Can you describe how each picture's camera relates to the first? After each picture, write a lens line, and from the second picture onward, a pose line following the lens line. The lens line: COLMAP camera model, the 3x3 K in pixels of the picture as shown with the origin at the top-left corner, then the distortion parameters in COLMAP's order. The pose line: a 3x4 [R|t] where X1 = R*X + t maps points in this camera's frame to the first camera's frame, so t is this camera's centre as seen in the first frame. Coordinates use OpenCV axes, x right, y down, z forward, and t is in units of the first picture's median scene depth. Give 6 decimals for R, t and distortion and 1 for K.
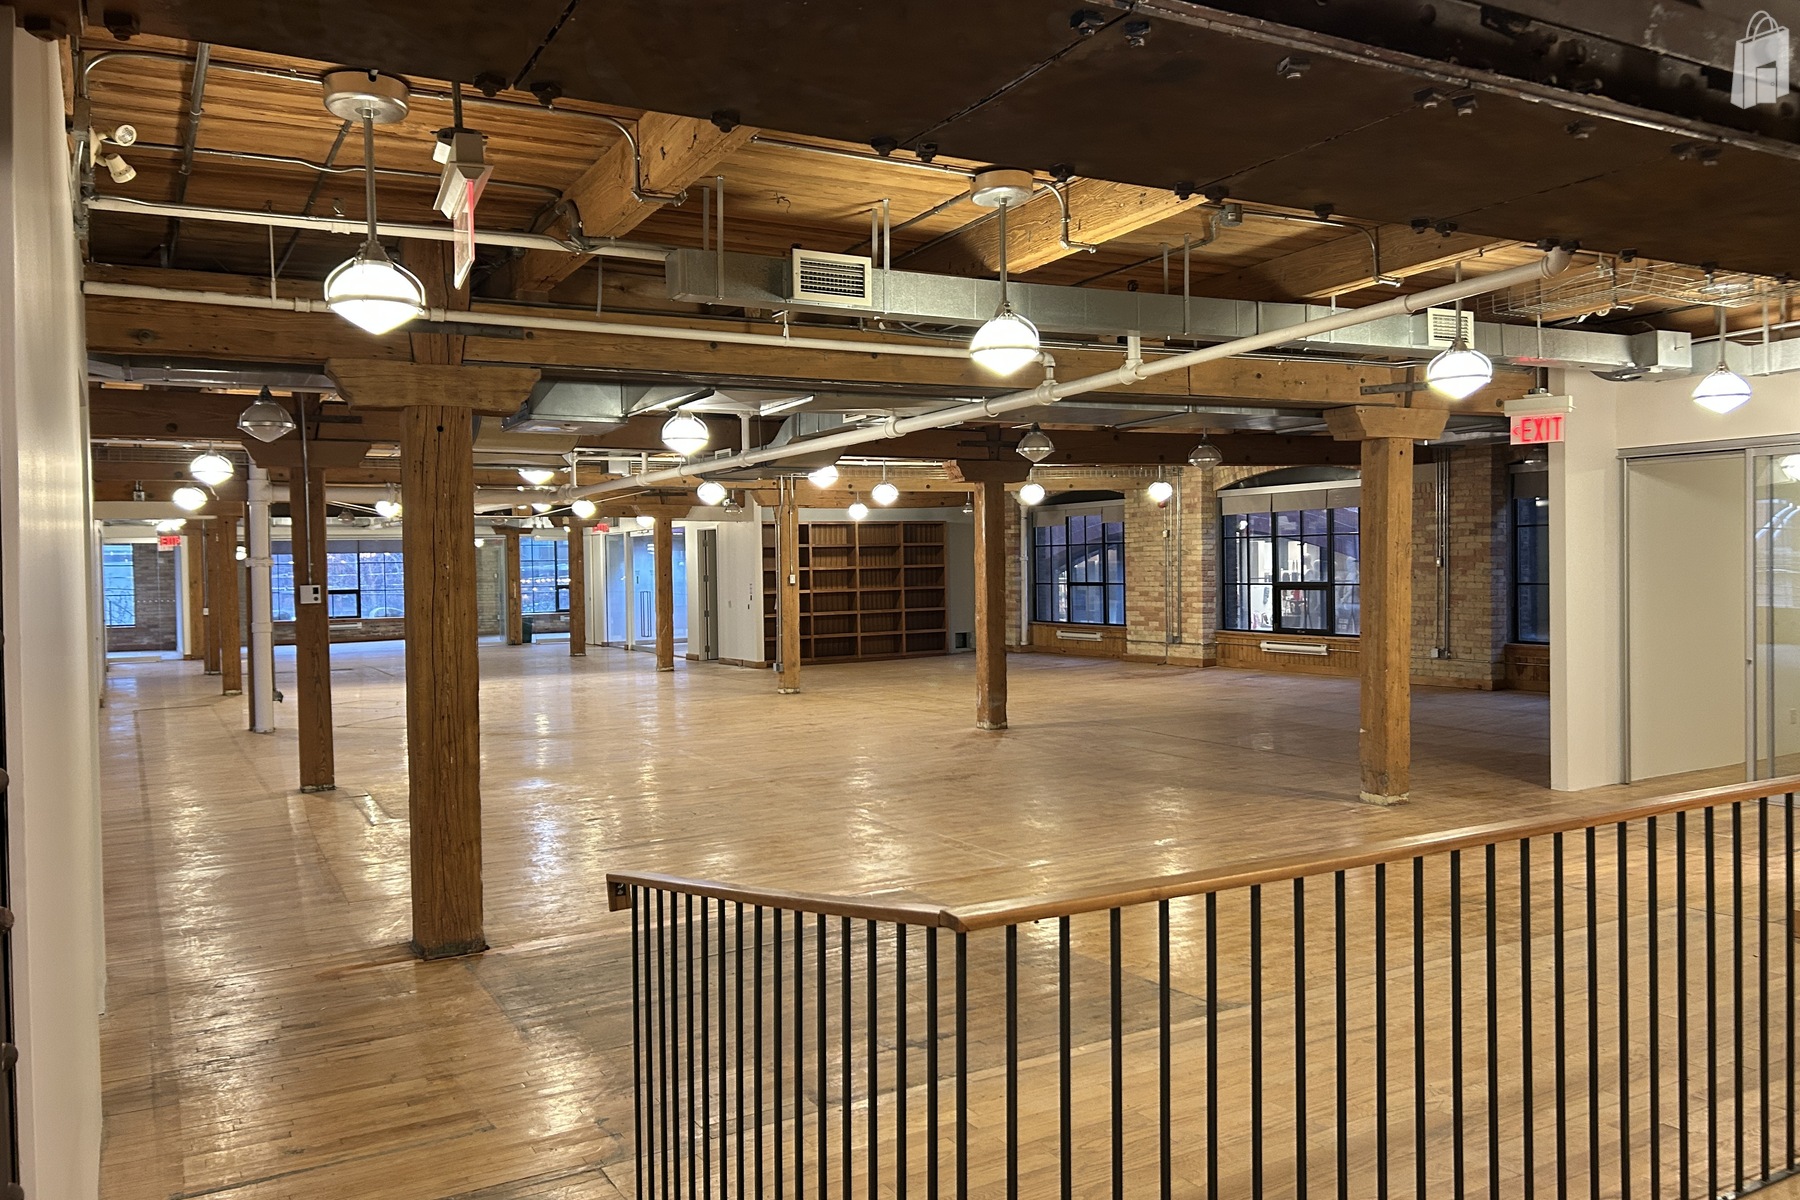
lens RADIAL K [[1376.2, 0, 907.8], [0, 1376.2, 593.0], [0, 0, 1]] dist [0.023863, -0.011739]
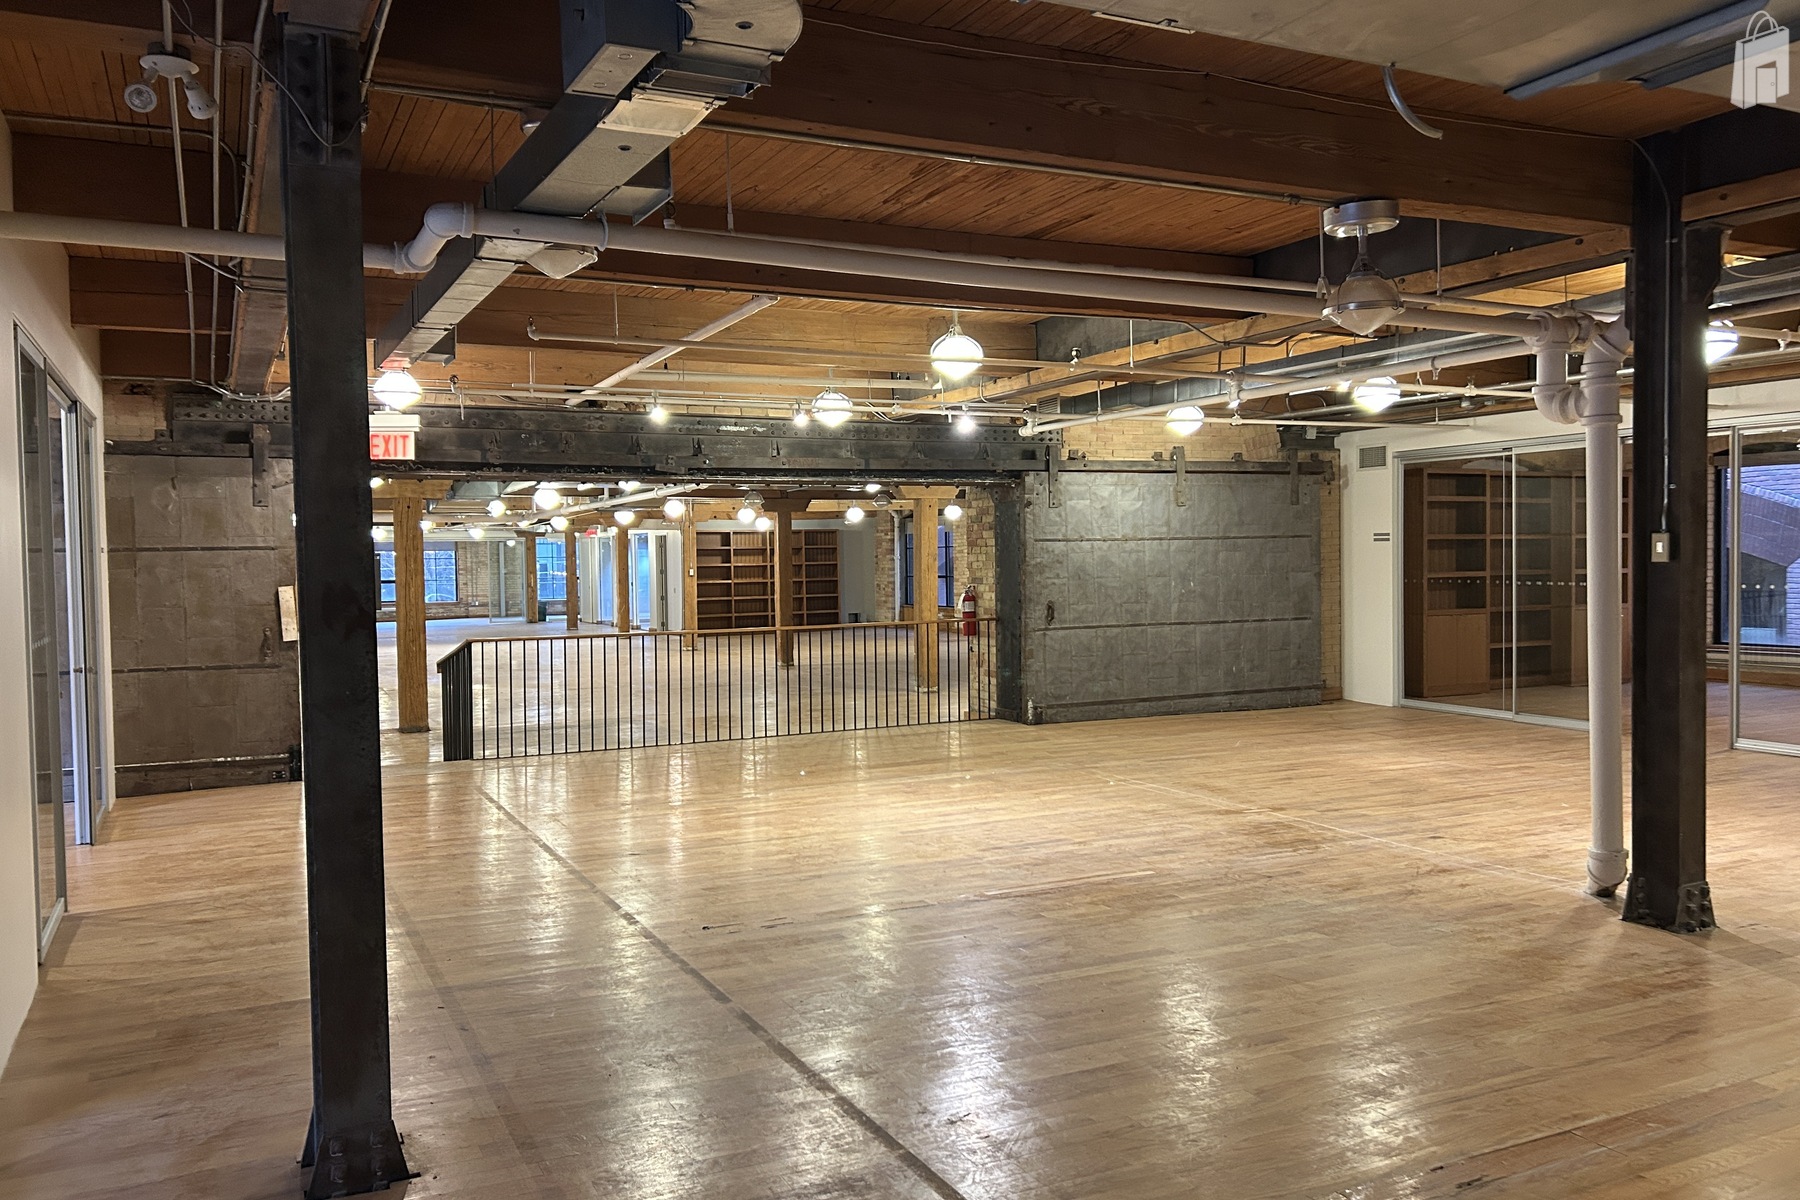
lens RADIAL K [[1376.2, 0, 866.5], [0, 1376.2, 611.5], [0, 0, 1]] dist [0.023863, -0.011739]
pose [[0.997040, 0.004124, -0.076780, 0.154415], [-0.002771, 0.999839, 0.017712, 0.003720], [0.076841, -0.017447, 0.996891, -0.320430]]
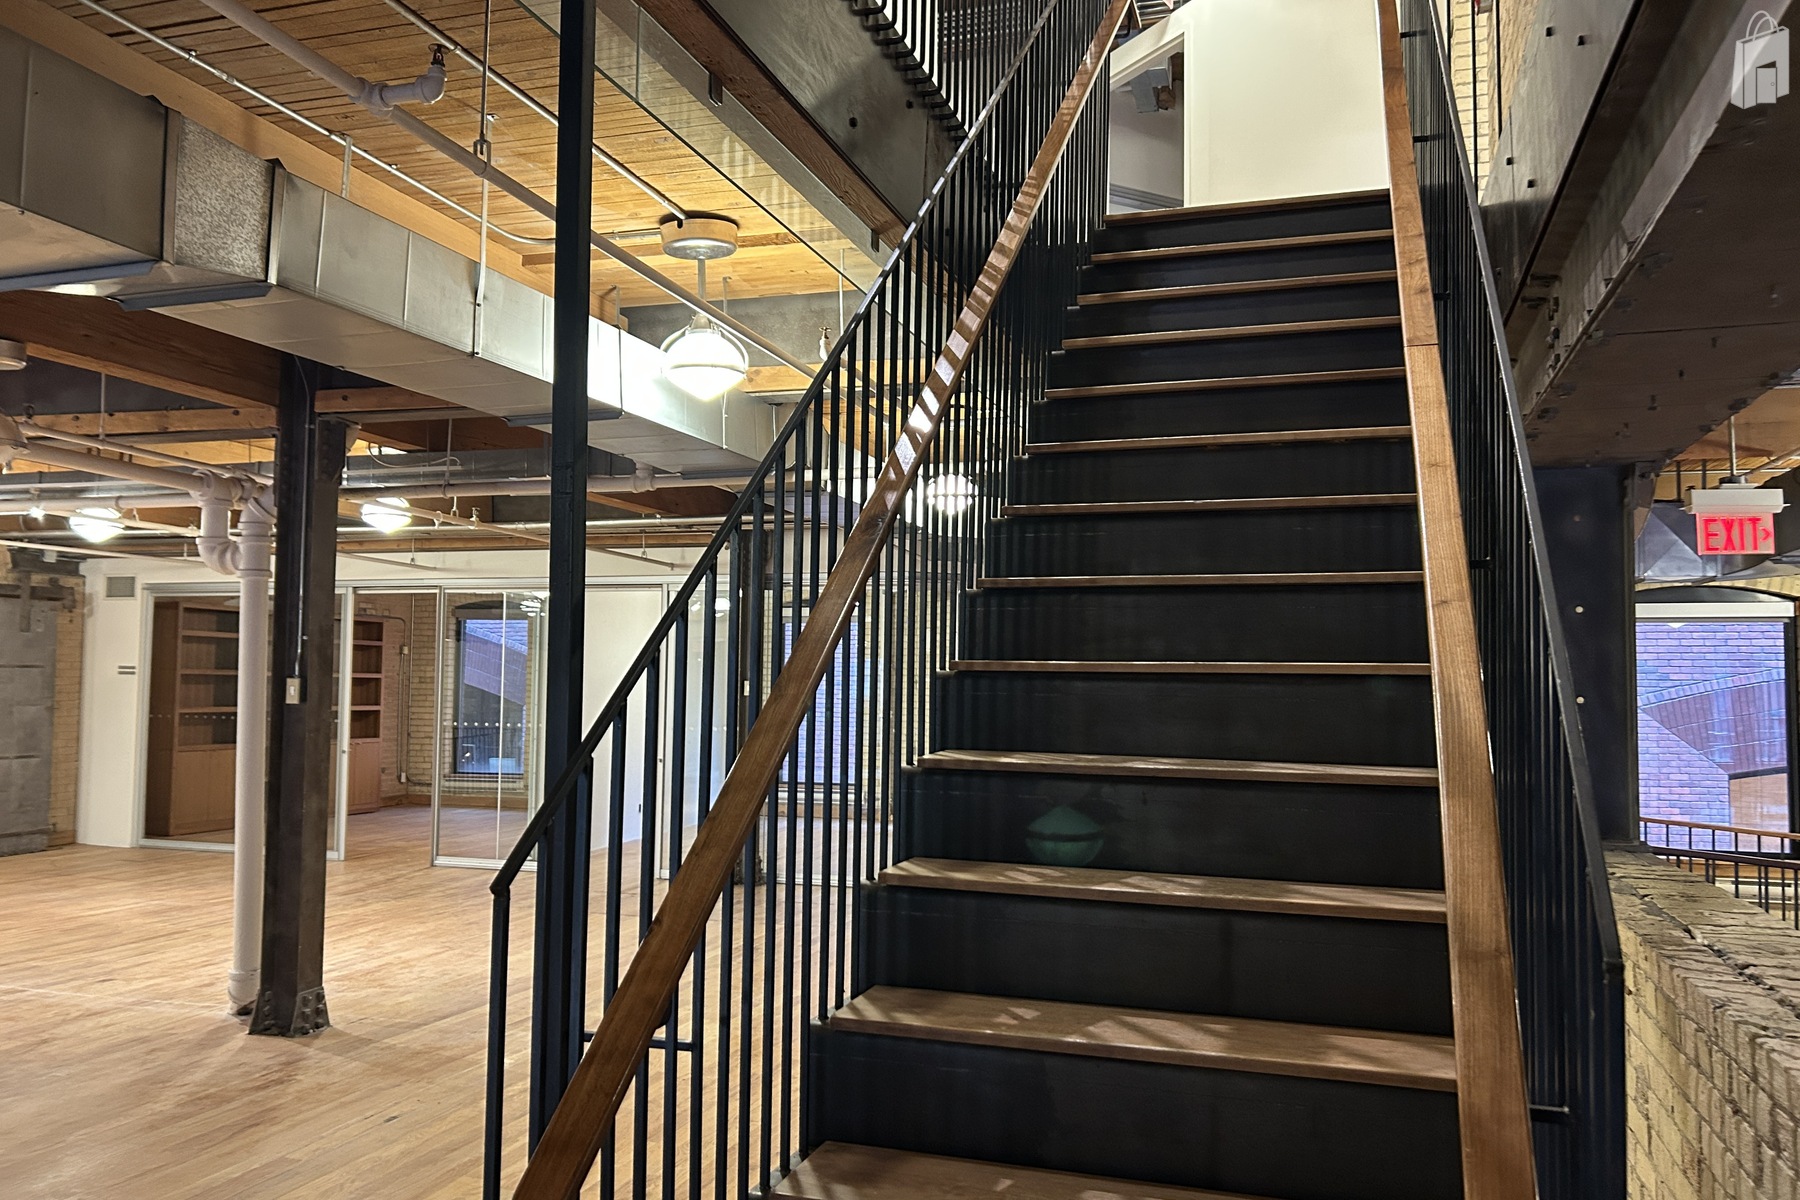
lens RADIAL K [[1376.2, 0, 906.1], [0, 1376.2, 612.0], [0, 0, 1]] dist [0.023863, -0.011739]
pose [[0.733109, 0.062115, 0.677269, 0.207461], [-0.007755, 0.996519, -0.083000, 0.001238], [-0.680067, 0.055596, 0.731039, -0.393633]]
